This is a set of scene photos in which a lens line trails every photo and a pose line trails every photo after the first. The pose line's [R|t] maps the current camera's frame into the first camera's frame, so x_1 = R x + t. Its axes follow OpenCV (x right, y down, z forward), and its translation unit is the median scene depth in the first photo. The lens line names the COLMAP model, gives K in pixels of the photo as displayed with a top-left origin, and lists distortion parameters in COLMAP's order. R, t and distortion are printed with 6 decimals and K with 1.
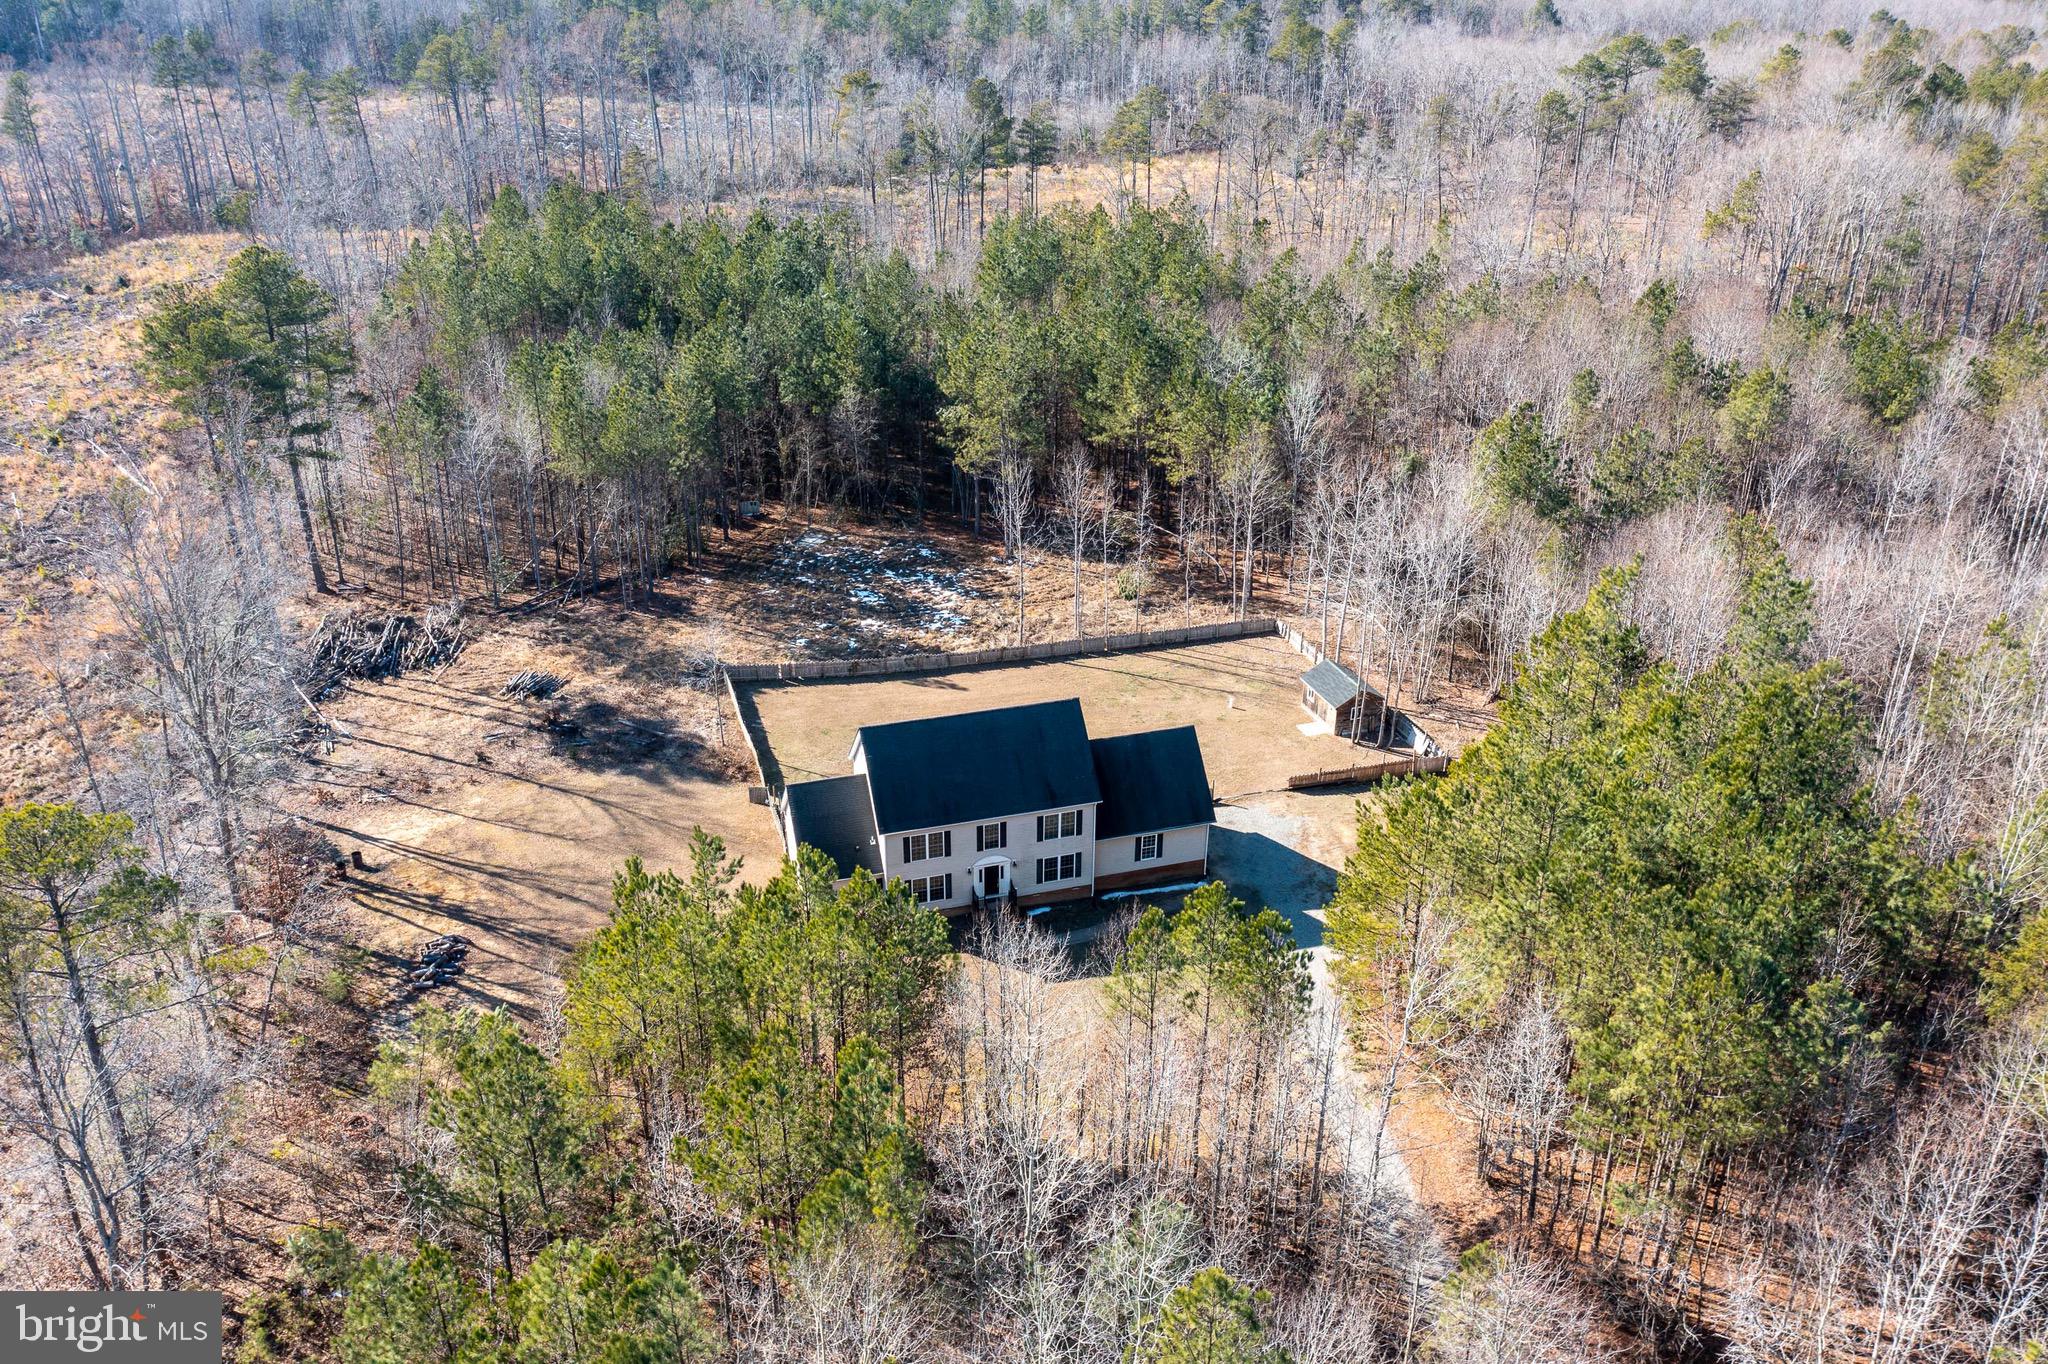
lens RADIAL K [[1597.6, 0, 1024.0], [0, 1597.6, 682.0], [0, 0, 1]] dist [-0.000927, -0.005176]
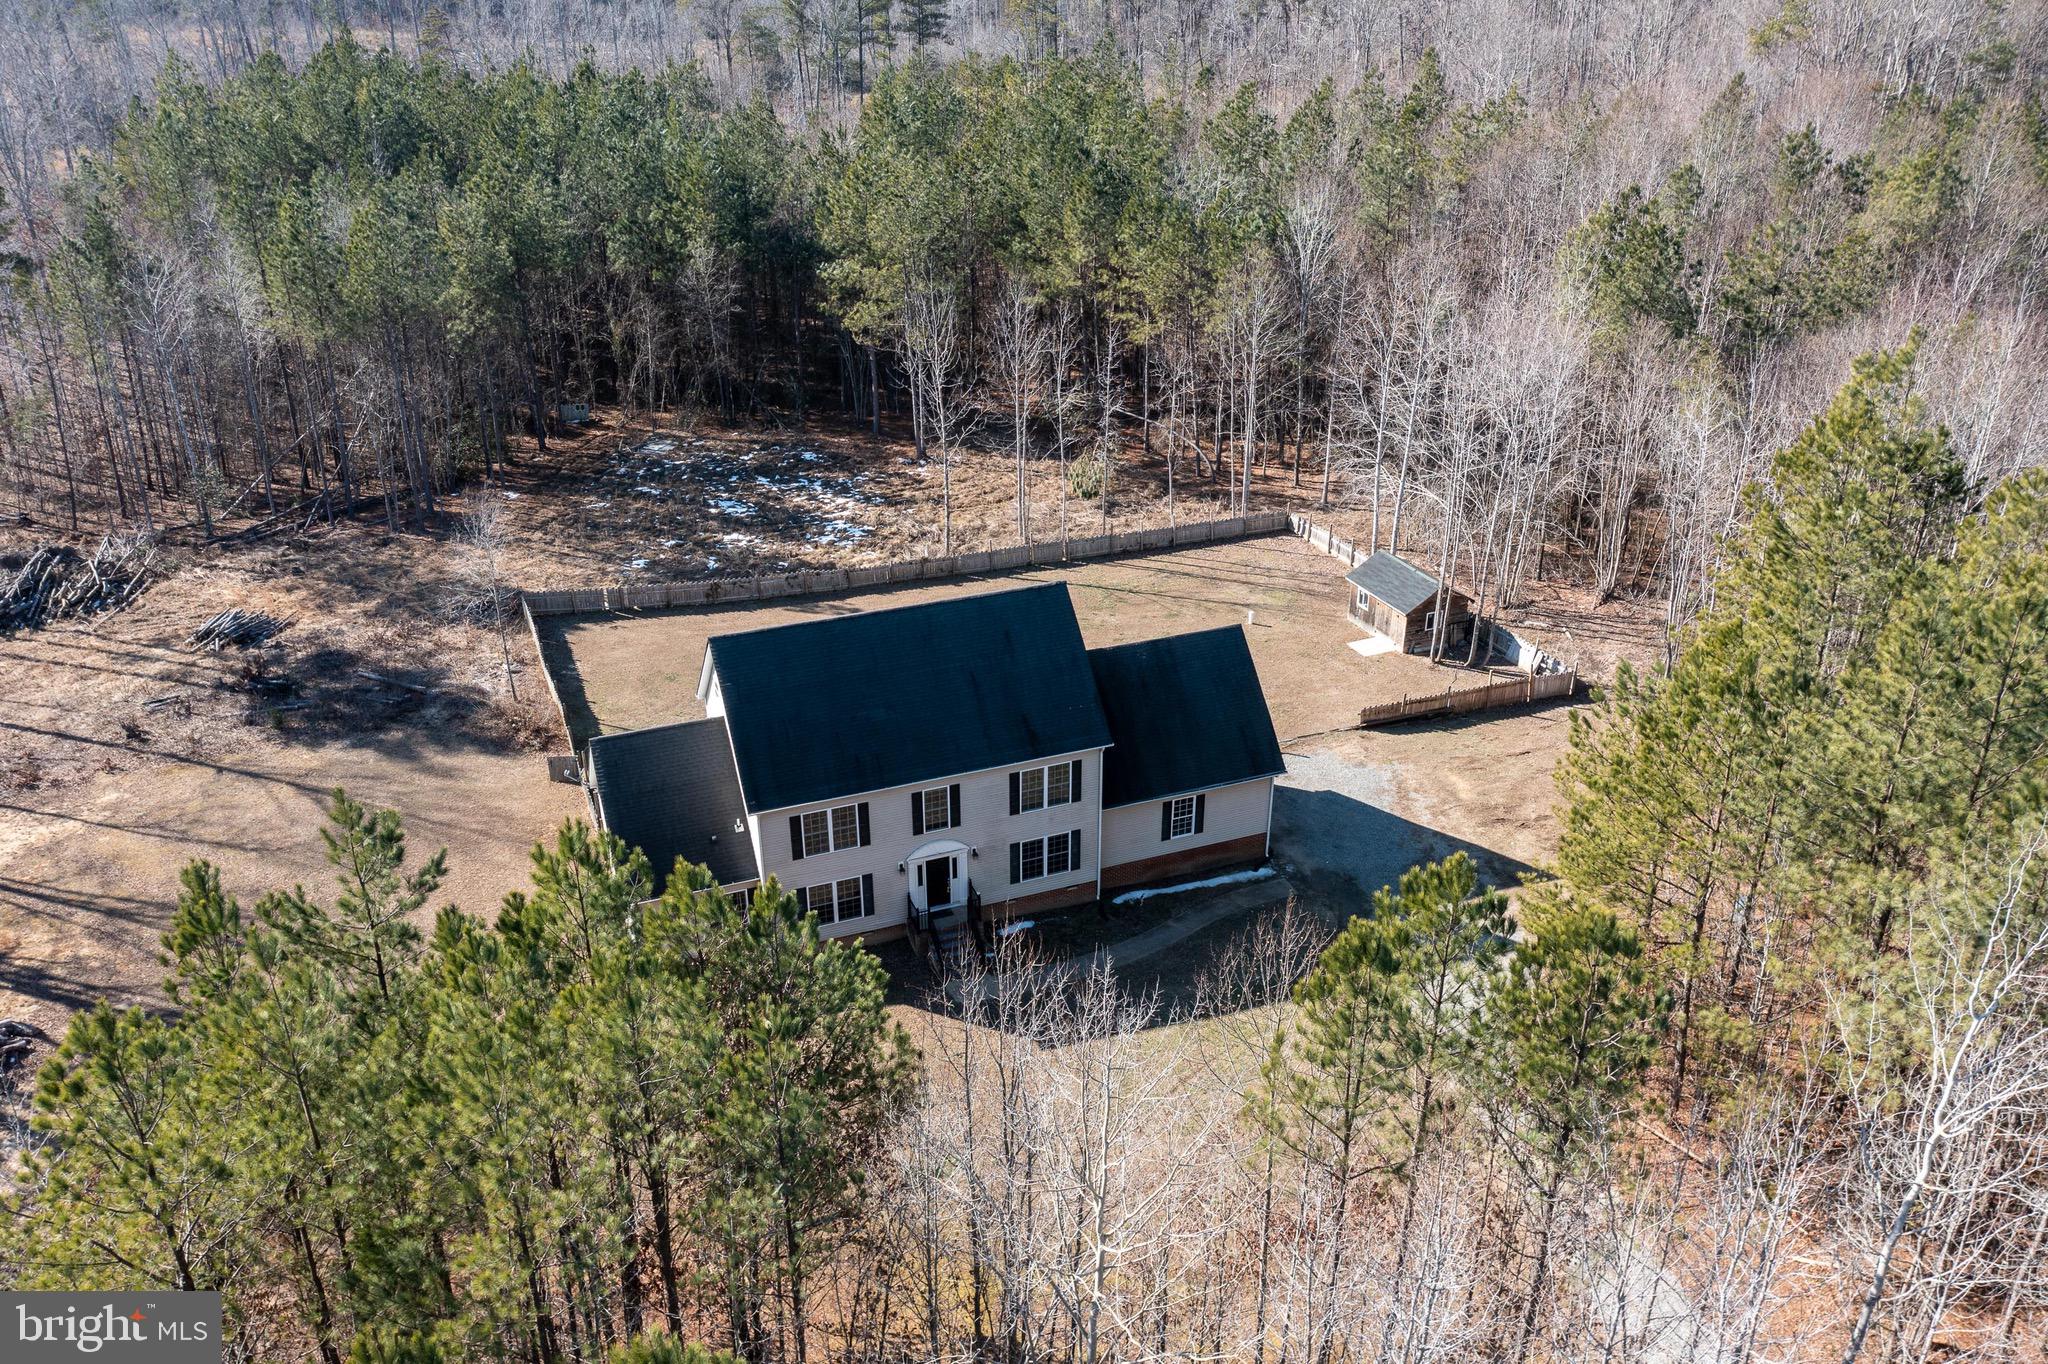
lens RADIAL K [[1597.6, 0, 1024.0], [0, 1597.6, 682.0], [0, 0, 1]] dist [-0.000927, -0.005176]
pose [[0.996885, -0.040842, 0.067471, -0.020039], [0.040996, 0.999159, -0.000890, 0.038711], [-0.067378, 0.003654, 0.997721, 0.301879]]
